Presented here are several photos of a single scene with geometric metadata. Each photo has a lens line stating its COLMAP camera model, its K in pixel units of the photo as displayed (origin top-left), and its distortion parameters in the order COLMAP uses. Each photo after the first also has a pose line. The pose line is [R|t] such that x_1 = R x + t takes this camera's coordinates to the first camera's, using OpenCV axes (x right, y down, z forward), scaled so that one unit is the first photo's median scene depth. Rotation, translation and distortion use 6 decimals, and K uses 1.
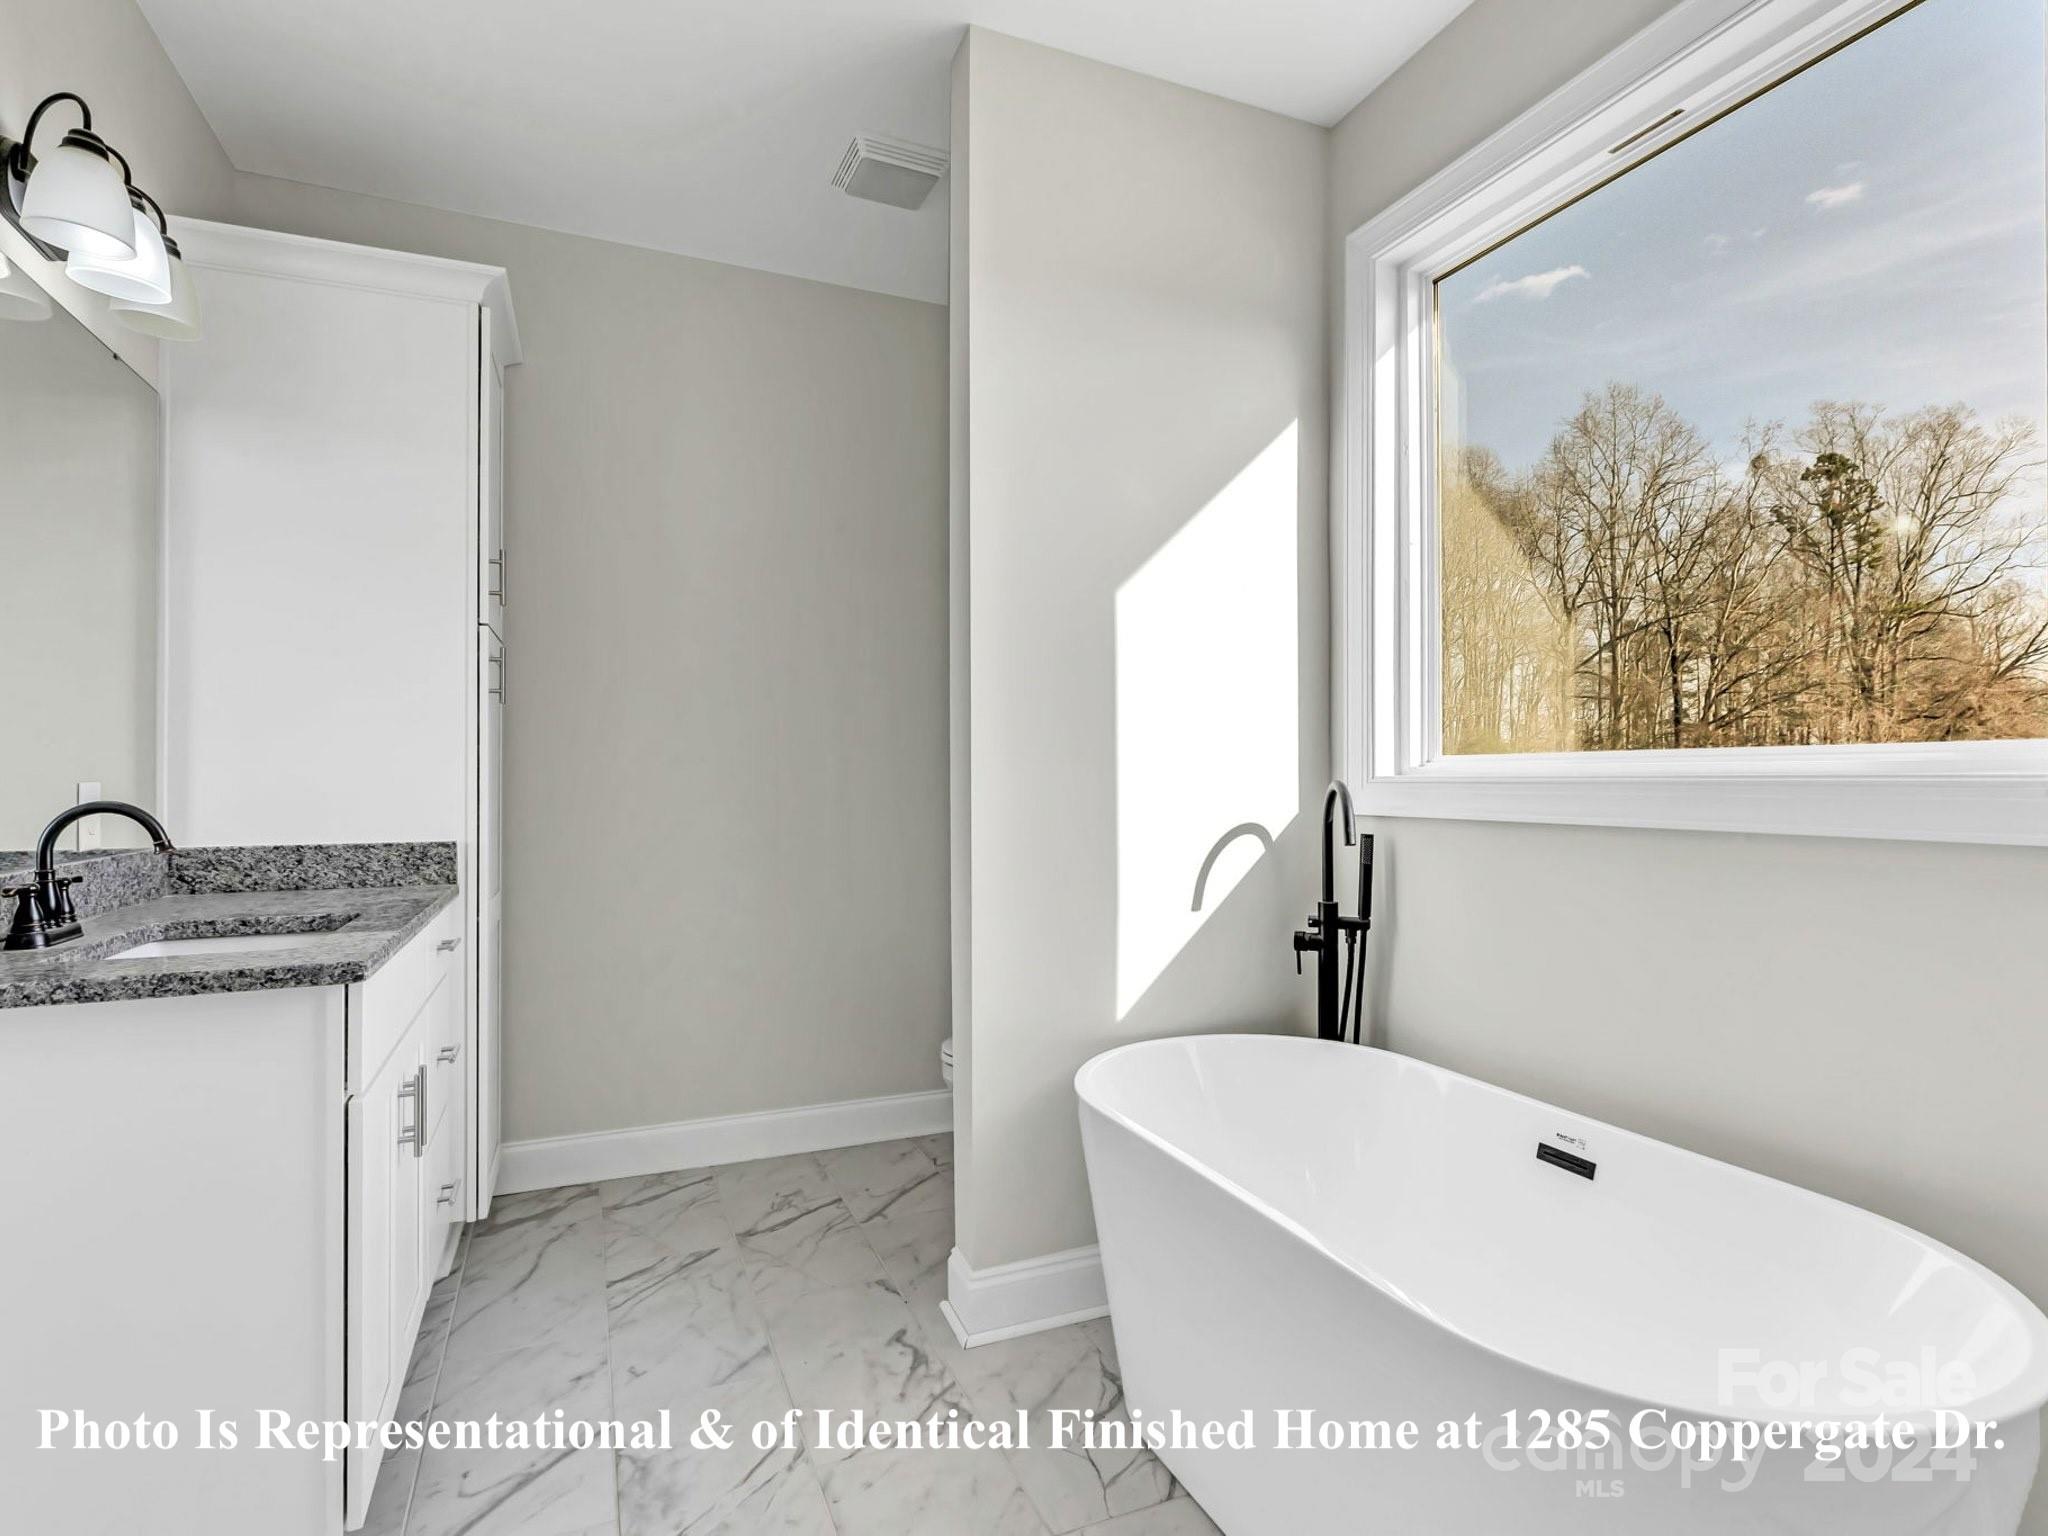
lens RADIAL K [[1058.4, 0, 1039.8], [0, 1058.4, 759.9], [0, 0, 1]] dist [0.002866, -0.002234]
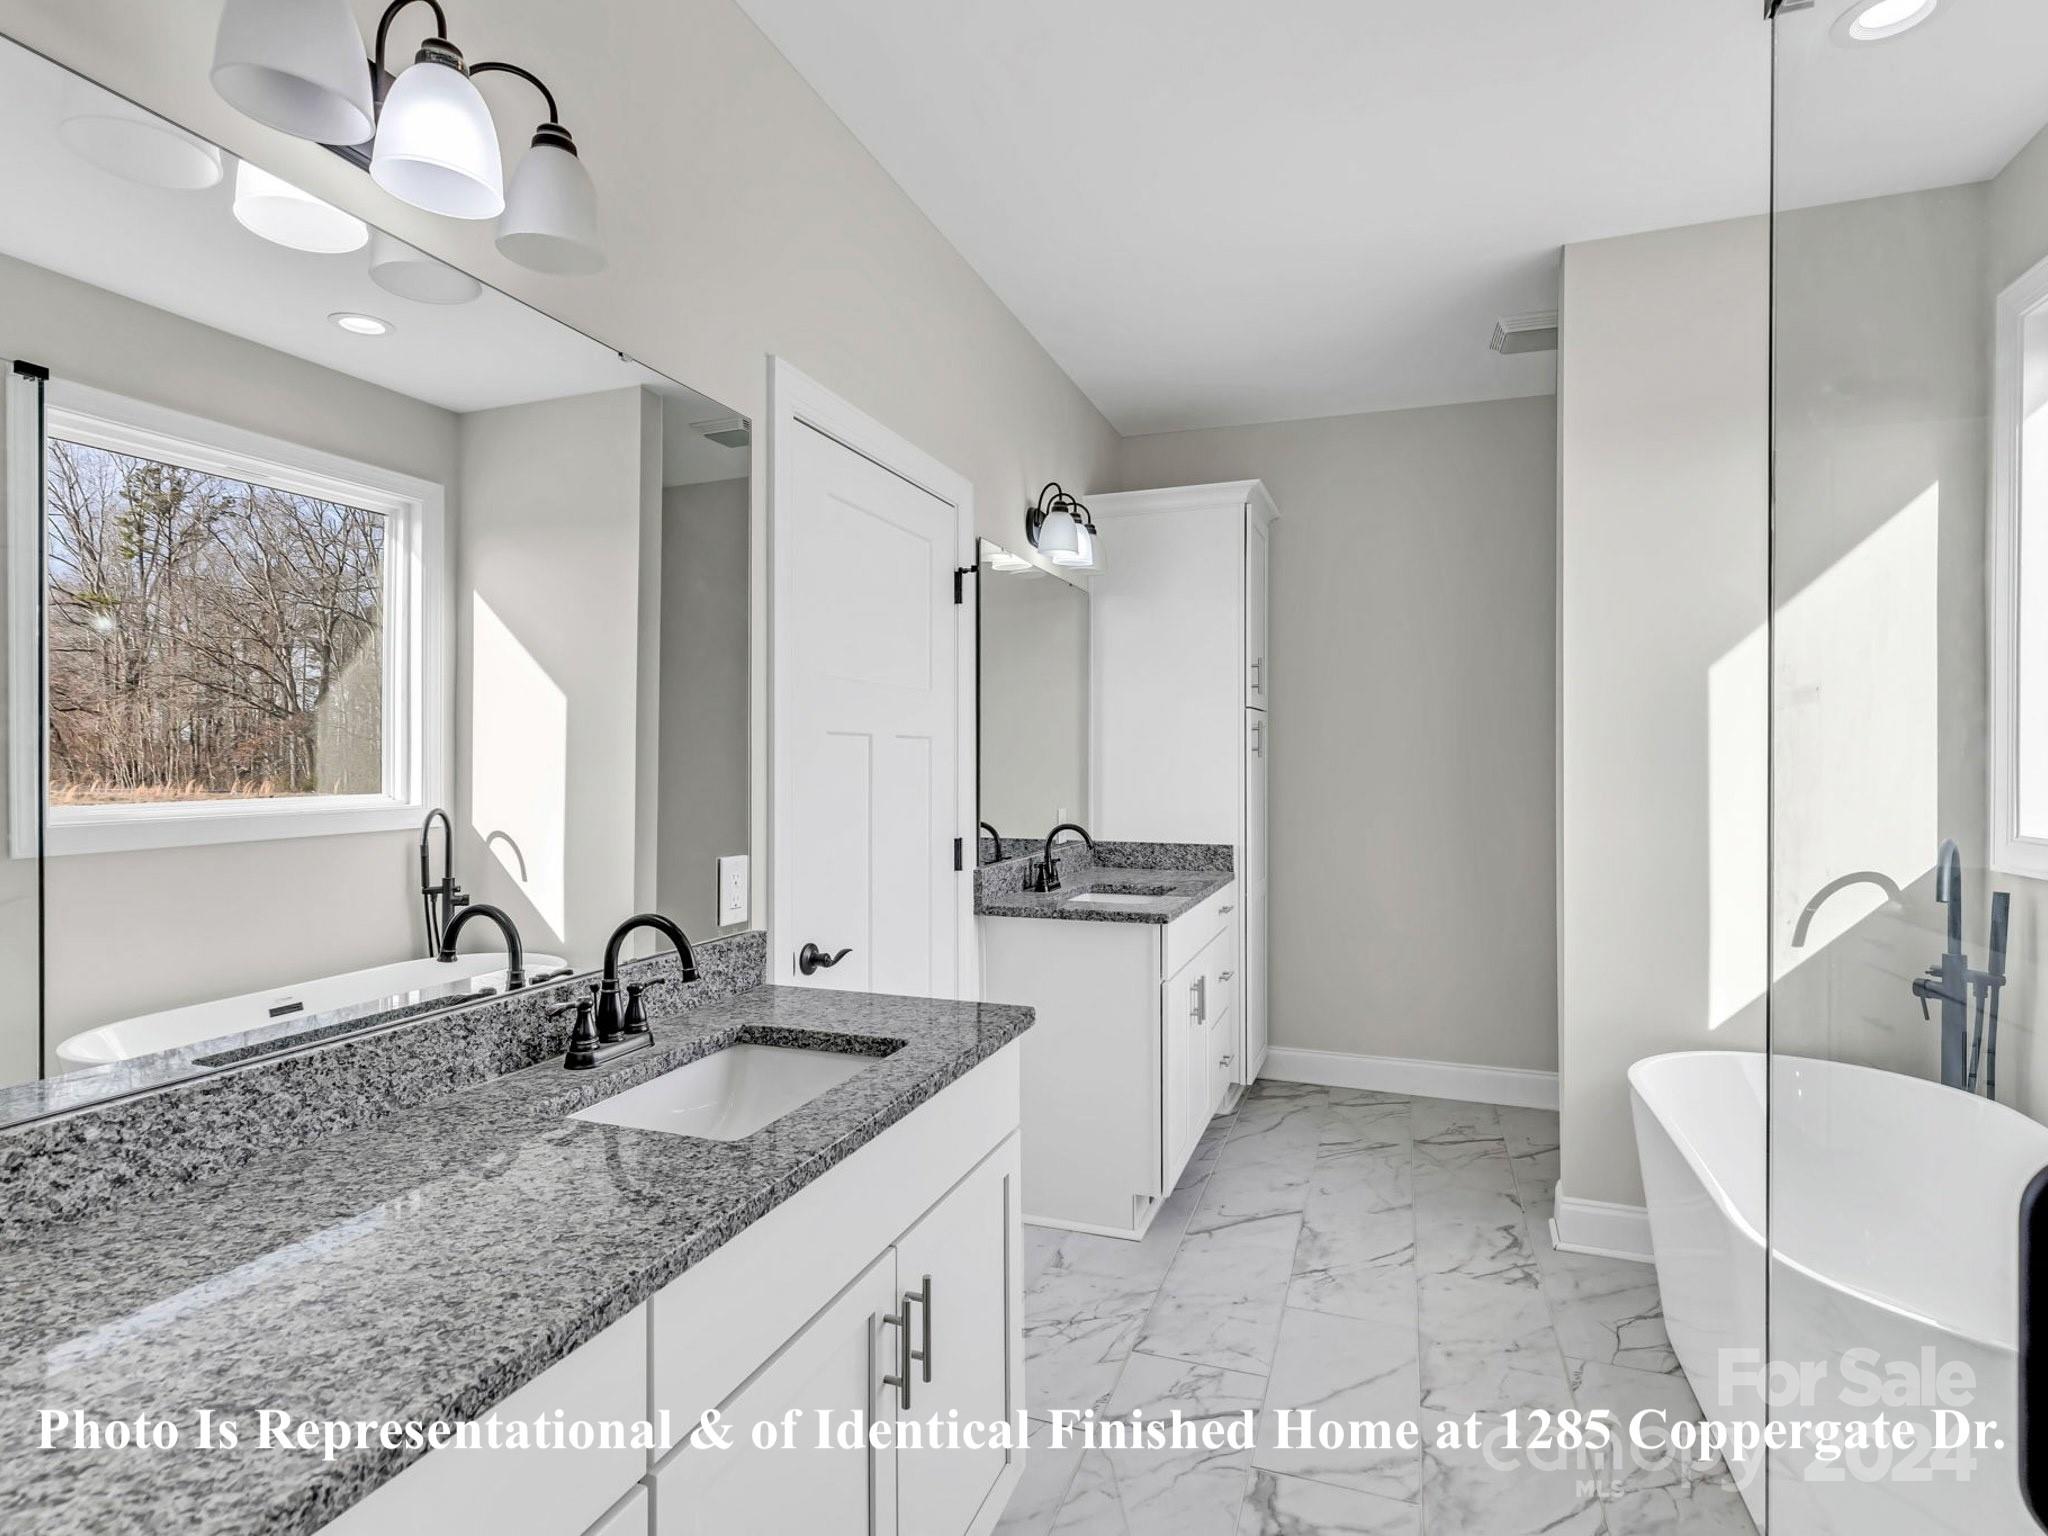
lens RADIAL K [[1058.4, 0, 1028.3], [0, 1058.4, 760.4], [0, 0, 1]] dist [0.002866, -0.002234]
pose [[0.728996, 0.005573, -0.684495, 0.321667], [0.007573, 0.999840, 0.016206, -0.080292], [0.684476, -0.016997, 0.728837, -0.378761]]
